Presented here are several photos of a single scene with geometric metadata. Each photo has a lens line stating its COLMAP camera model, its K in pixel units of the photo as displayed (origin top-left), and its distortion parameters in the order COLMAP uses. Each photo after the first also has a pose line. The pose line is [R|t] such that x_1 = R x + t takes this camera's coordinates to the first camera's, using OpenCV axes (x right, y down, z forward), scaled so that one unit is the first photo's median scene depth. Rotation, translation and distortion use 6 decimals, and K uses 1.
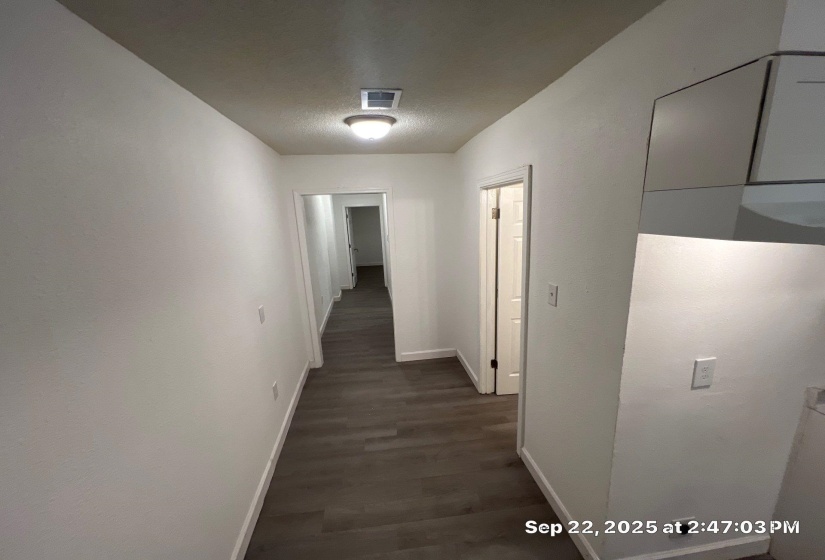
lens RADIAL K [[327.8, 0, 411.4], [0, 327.8, 294.5], [0, 0, 1]] dist [0.001337, 0.000177]
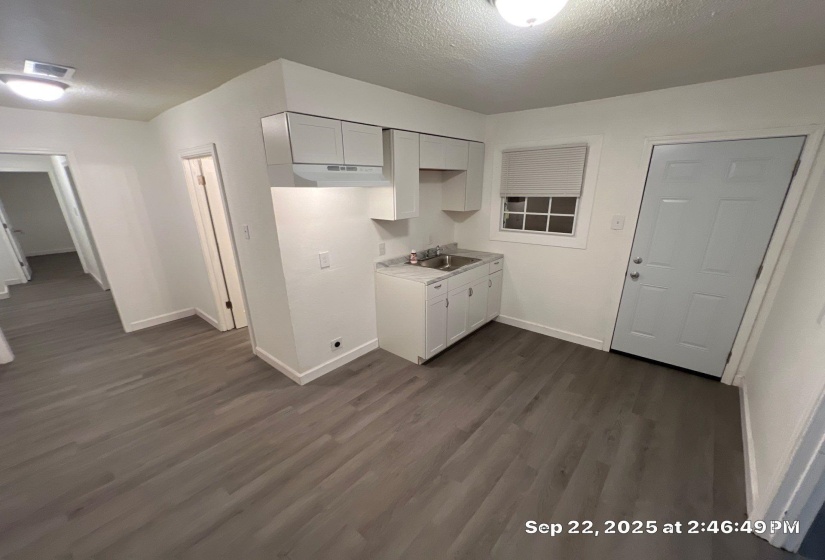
lens RADIAL K [[327.8, 0, 411.4], [0, 327.8, 294.5], [0, 0, 1]] dist [0.001337, 0.000177]
pose [[0.745801, -0.187372, 0.639274, -0.019160], [0.146244, 0.982271, 0.117291, 0.127407], [-0.649918, 0.006015, 0.759981, -0.389860]]
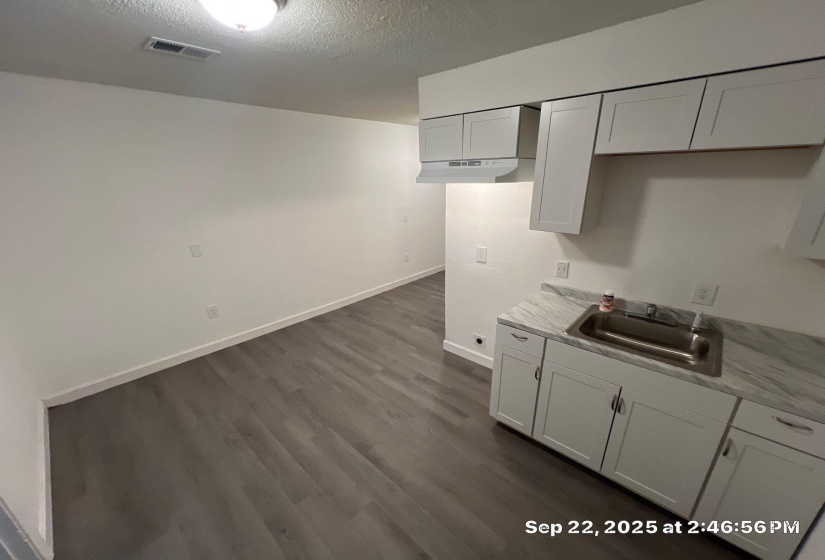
lens RADIAL K [[327.8, 0, 411.4], [0, 327.8, 294.5], [0, 0, 1]] dist [0.001337, 0.000177]
pose [[0.642703, 0.290260, -0.709000, 0.928919], [-0.193918, 0.956947, 0.215983, 0.054201], [0.741167, -0.001325, 0.671319, -0.303065]]
